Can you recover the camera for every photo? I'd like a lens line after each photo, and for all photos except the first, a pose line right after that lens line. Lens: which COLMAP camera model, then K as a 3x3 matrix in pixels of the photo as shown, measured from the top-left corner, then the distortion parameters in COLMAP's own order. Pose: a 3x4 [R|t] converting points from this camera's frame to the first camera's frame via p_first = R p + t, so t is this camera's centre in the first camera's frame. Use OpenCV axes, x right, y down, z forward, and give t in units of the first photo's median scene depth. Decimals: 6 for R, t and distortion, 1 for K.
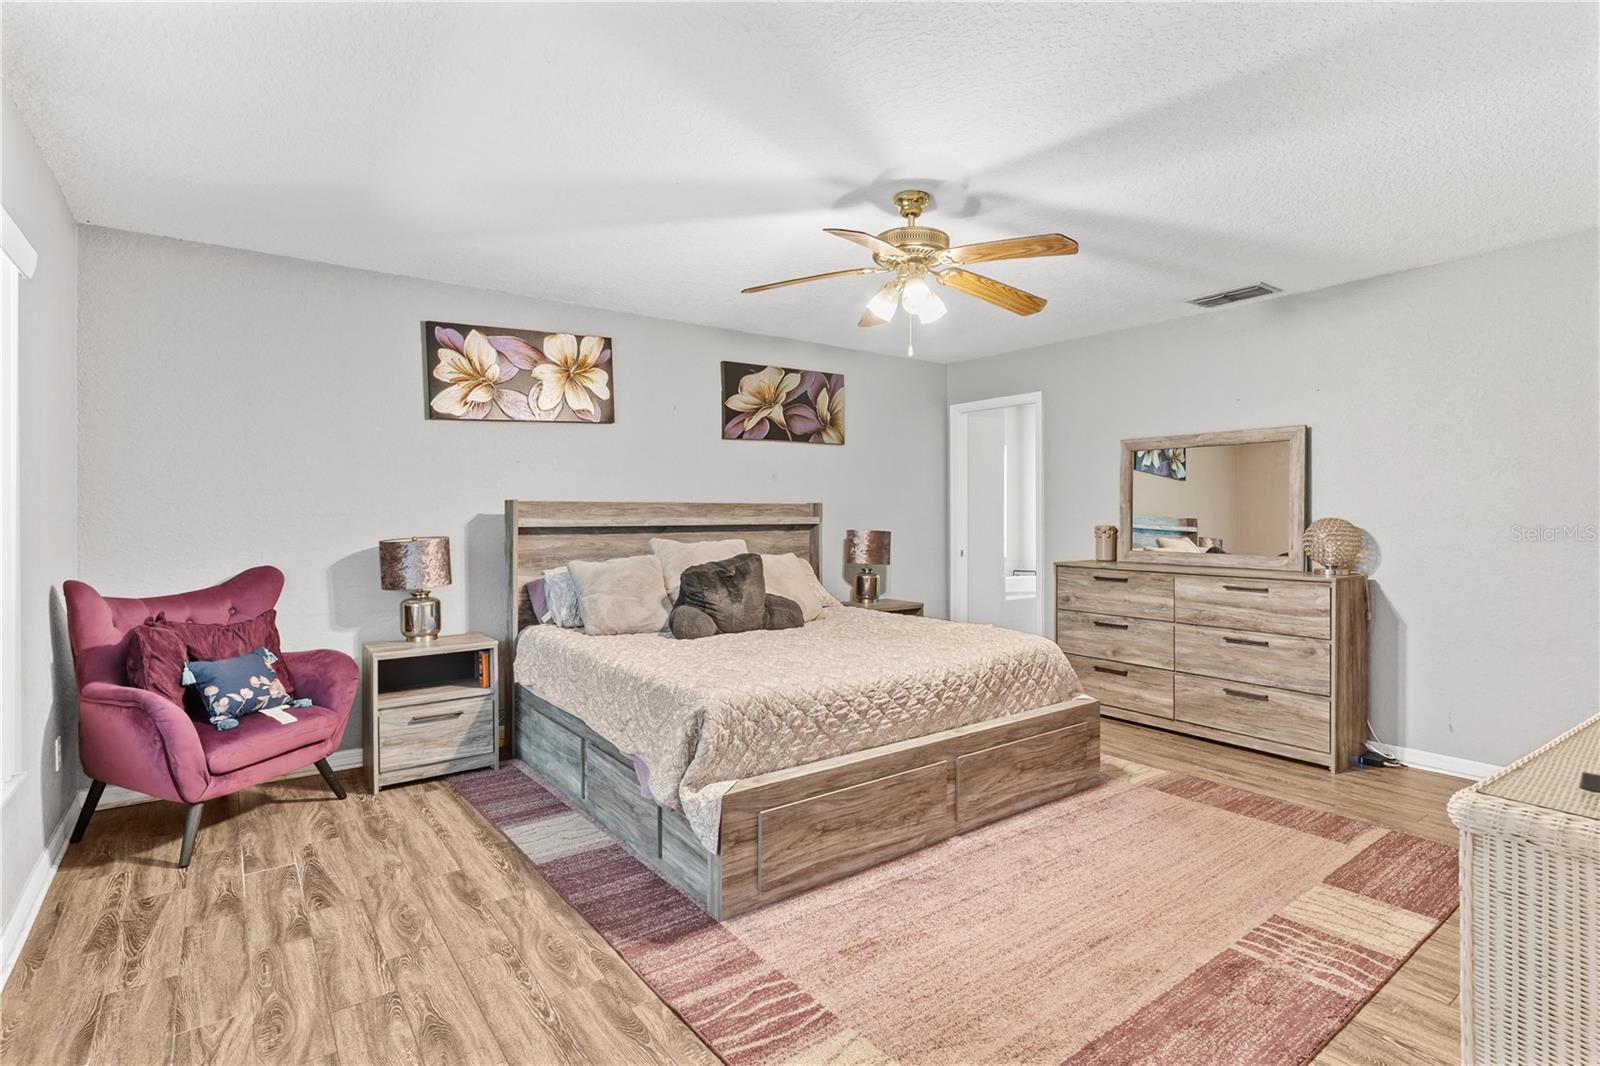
lens RADIAL K [[784.6, 0, 801.7], [0, 784.6, 516.3], [0, 0, 1]] dist [-0.000657, -0.000408]
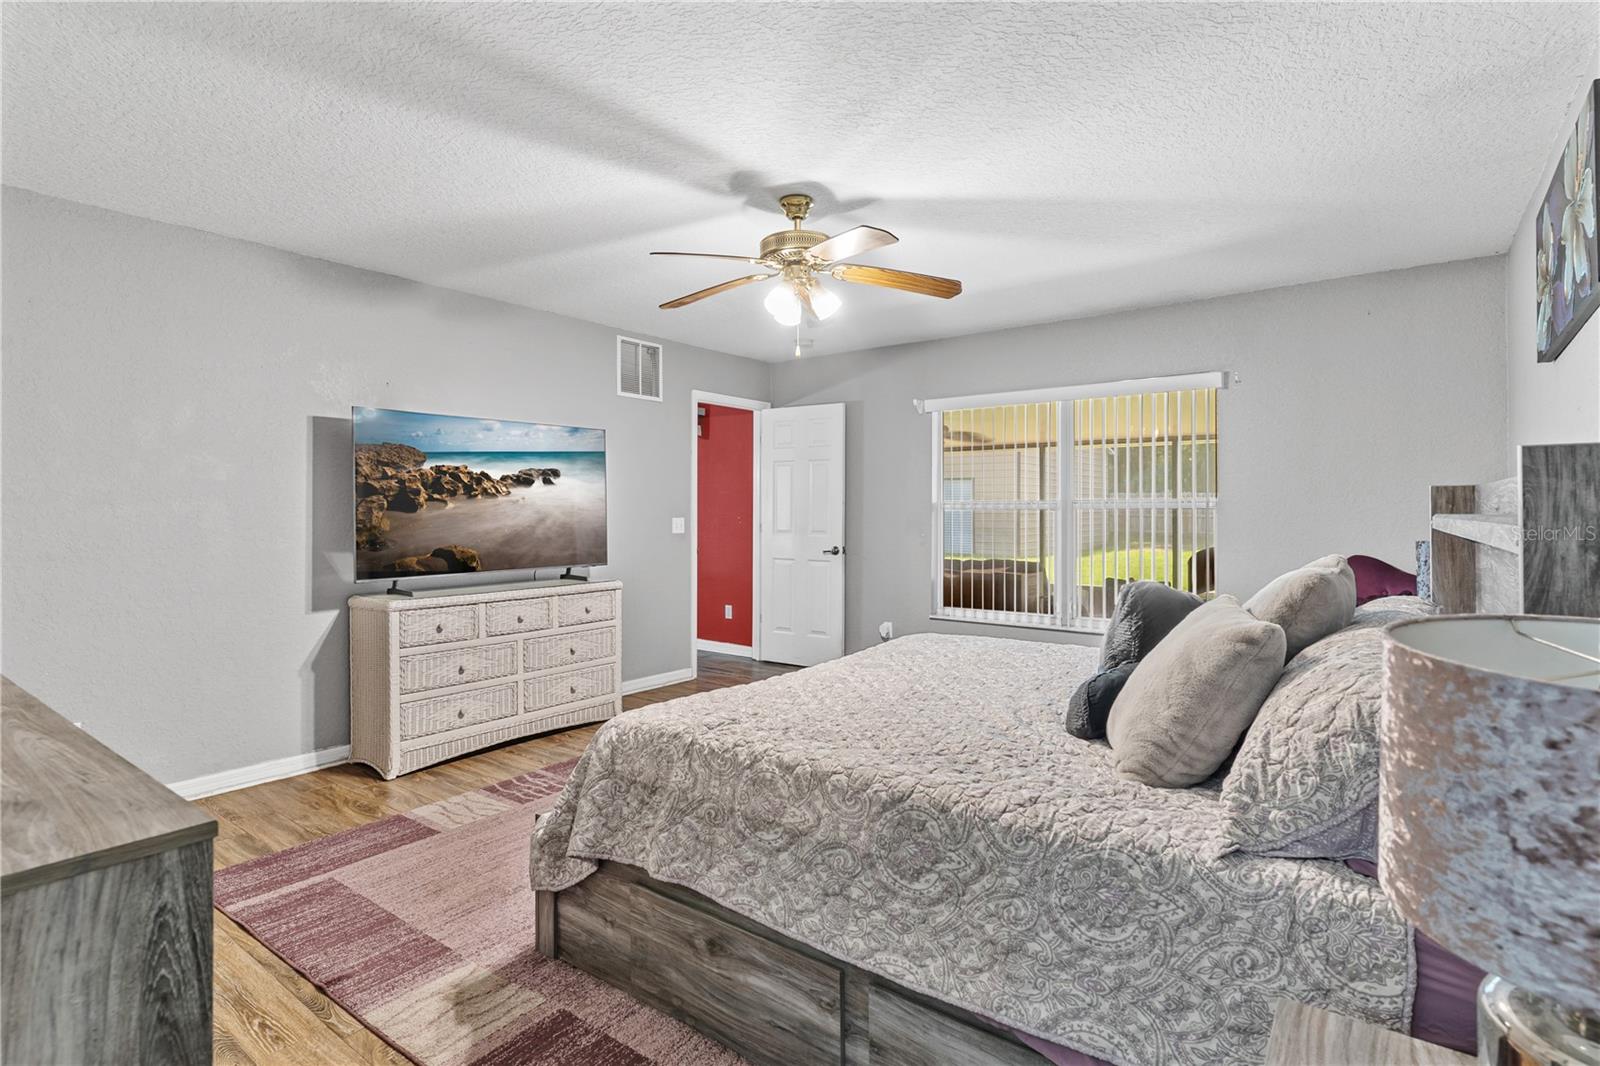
lens RADIAL K [[784.6, 0, 801.7], [0, 784.6, 516.3], [0, 0, 1]] dist [-0.000657, -0.000408]
pose [[-0.957887, -0.001798, -0.287141, 0.470669], [-0.003100, 0.999987, 0.004079, -0.006689], [0.287130, 0.004797, -0.957880, 2.192779]]
